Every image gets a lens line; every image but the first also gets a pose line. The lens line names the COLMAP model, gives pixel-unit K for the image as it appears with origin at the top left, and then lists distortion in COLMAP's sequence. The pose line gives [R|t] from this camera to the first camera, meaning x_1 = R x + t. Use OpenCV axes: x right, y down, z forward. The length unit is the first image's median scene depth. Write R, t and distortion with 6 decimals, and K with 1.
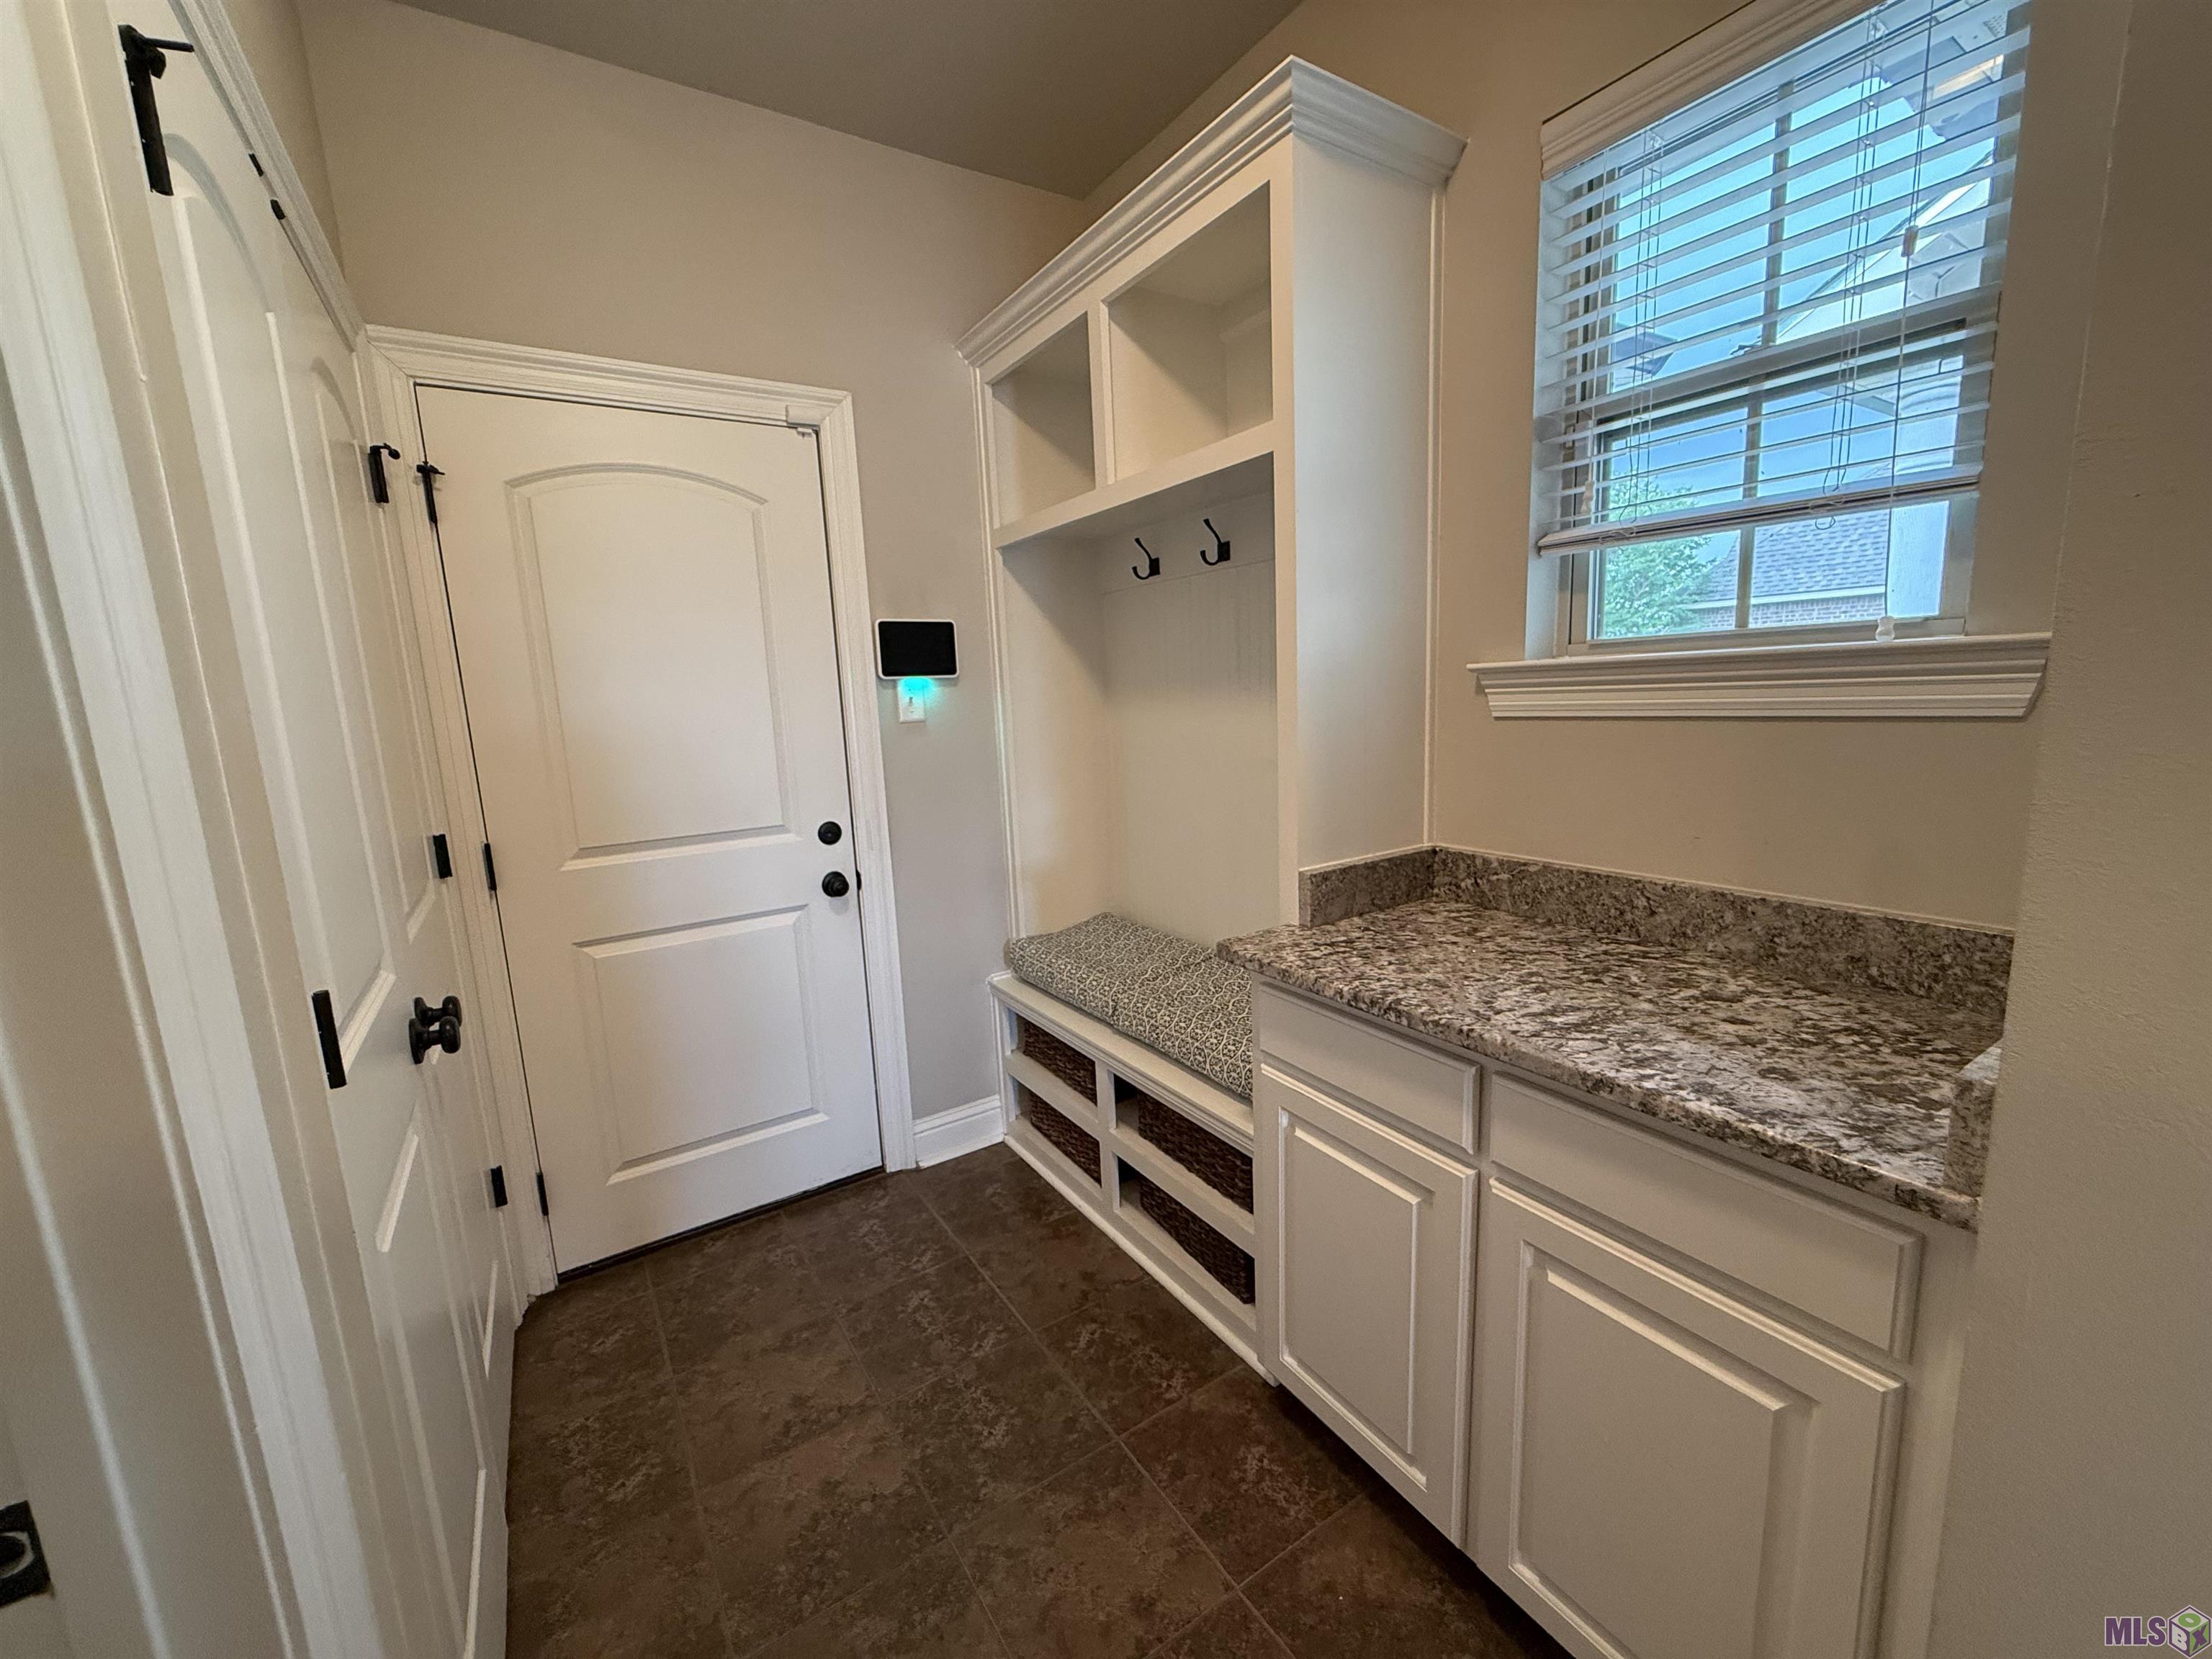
lens RADIAL K [[881.6, 0, 1105.5], [0, 881.6, 827.5], [0, 0, 1]] dist [-0.001673, 0.000258]
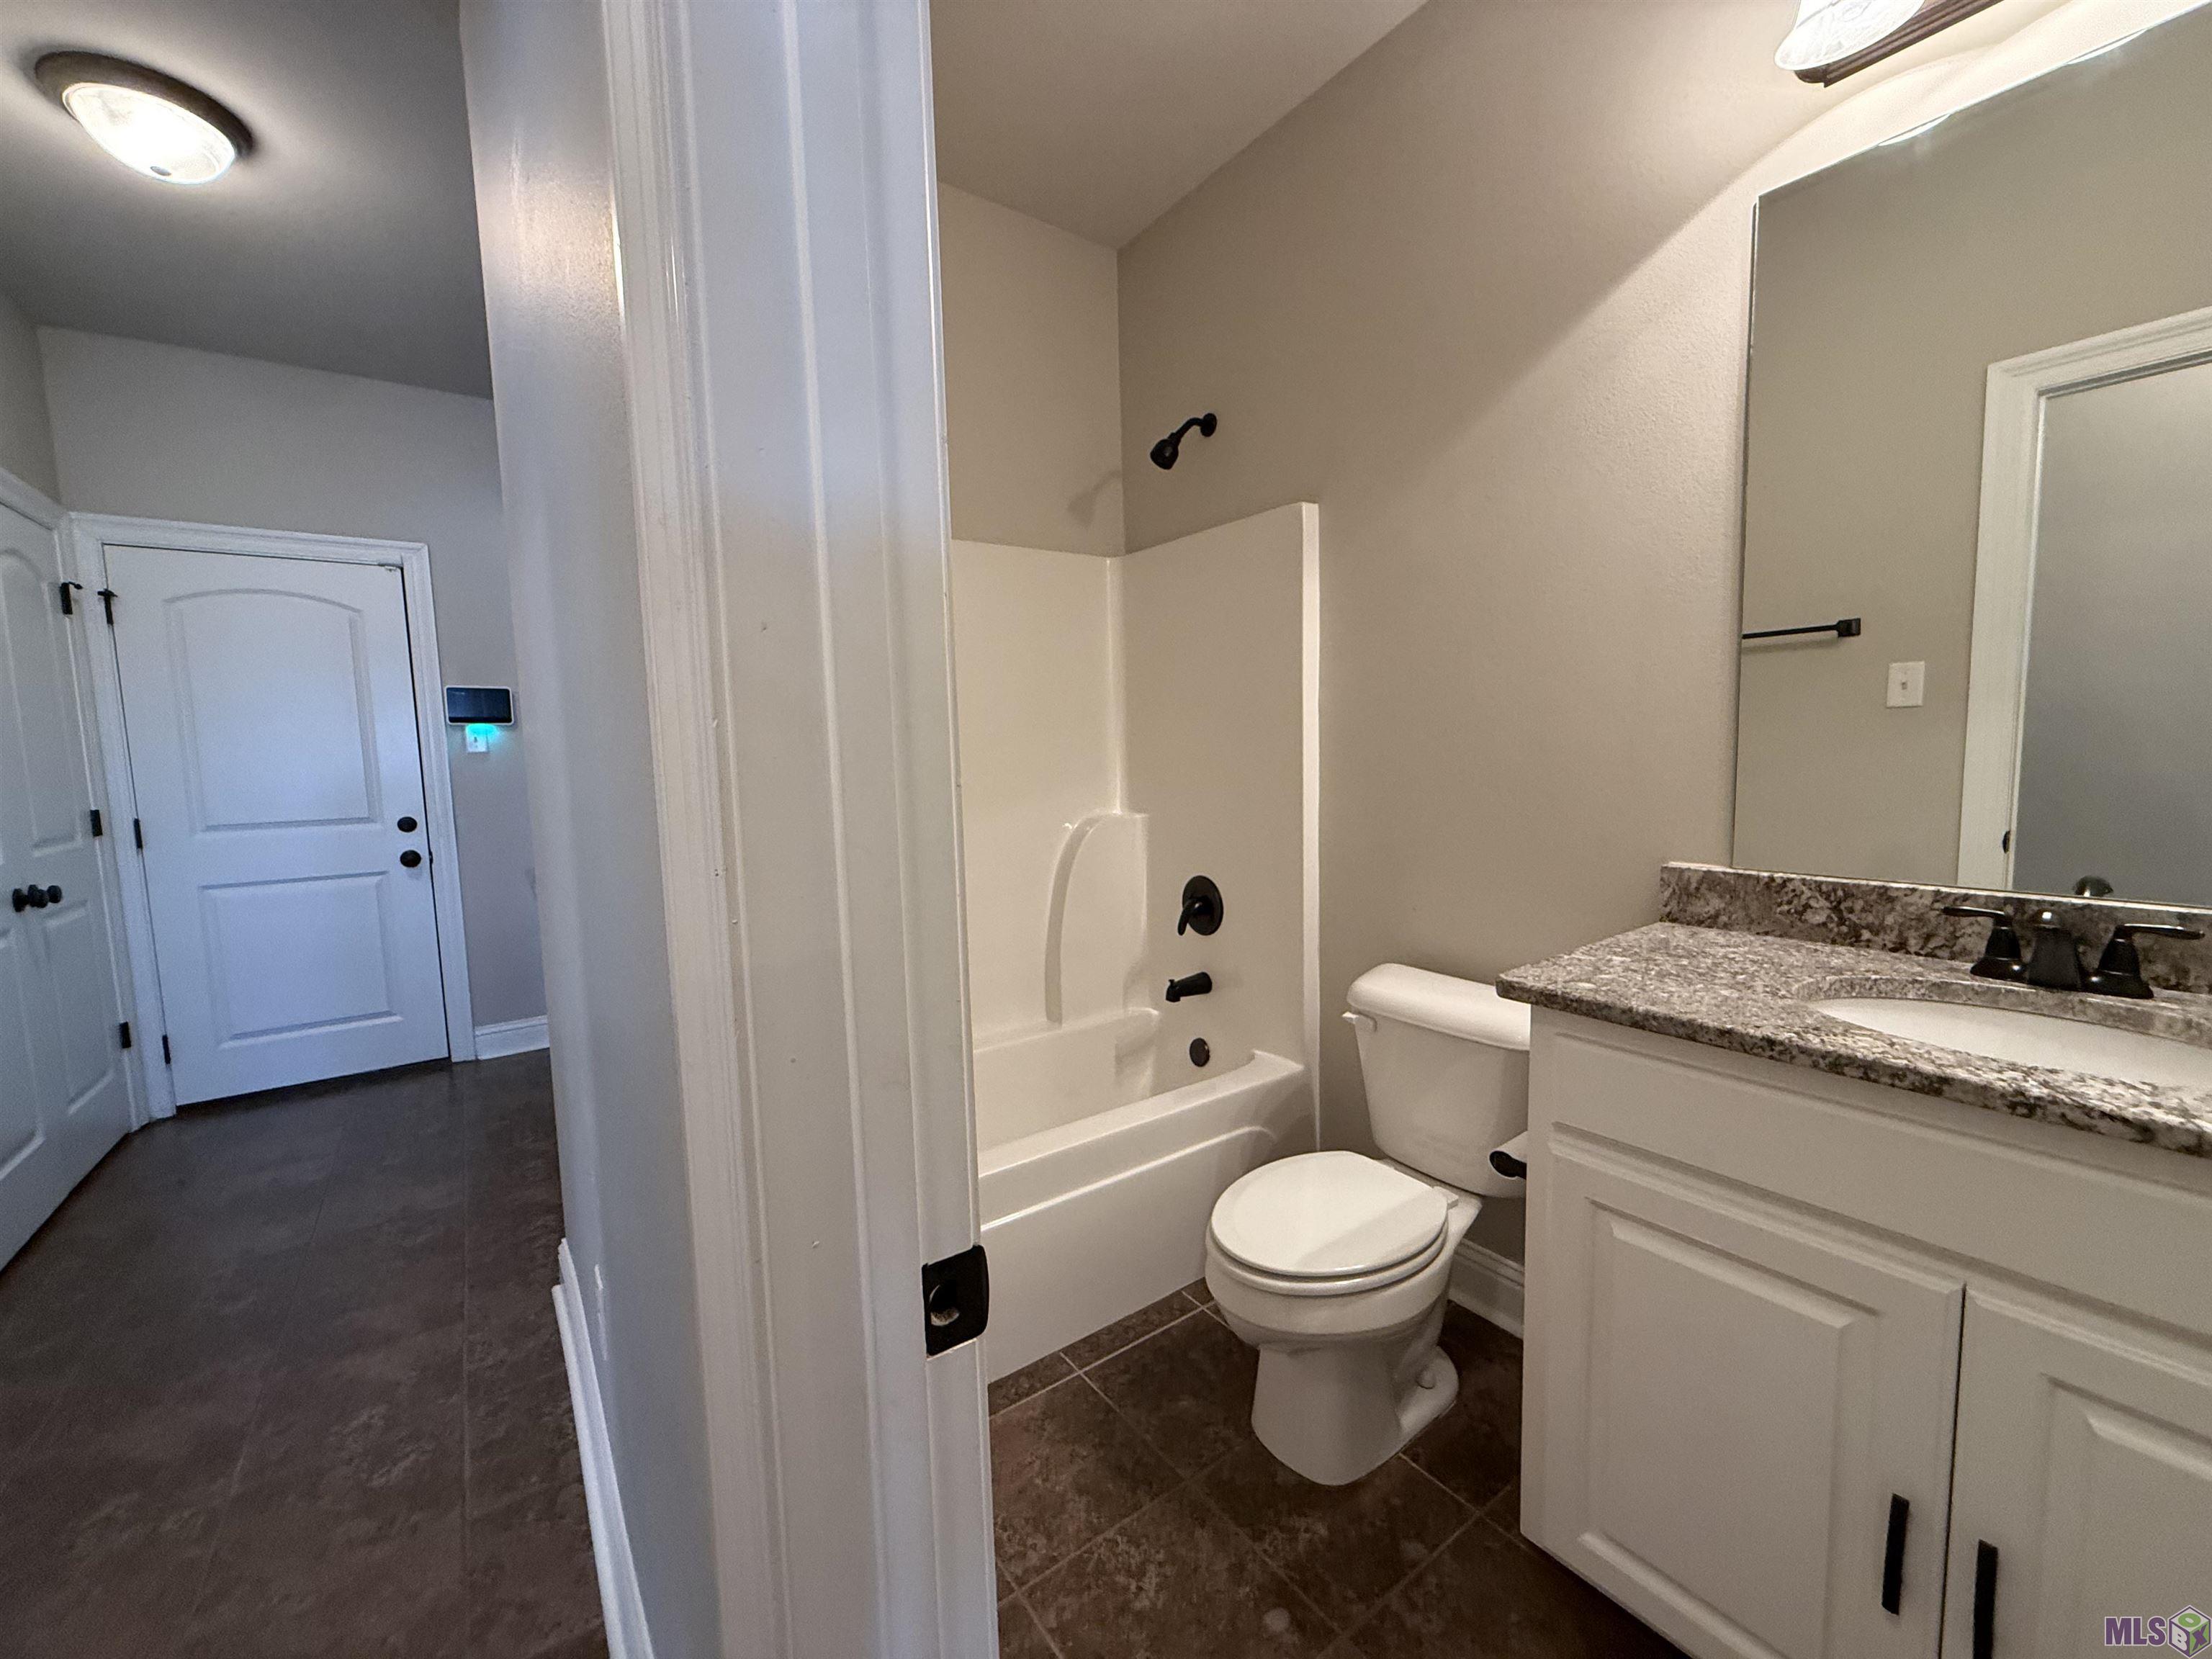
lens RADIAL K [[880.6, 0, 1103.9], [0, 880.6, 829.3], [0, 0, 1]] dist [-0.000535, 0.000103]
pose [[0.997930, 0.011343, 0.063301, 0.812563], [-0.006832, 0.997451, -0.071031, 0.117520], [-0.063946, 0.070452, 0.995463, -0.602144]]
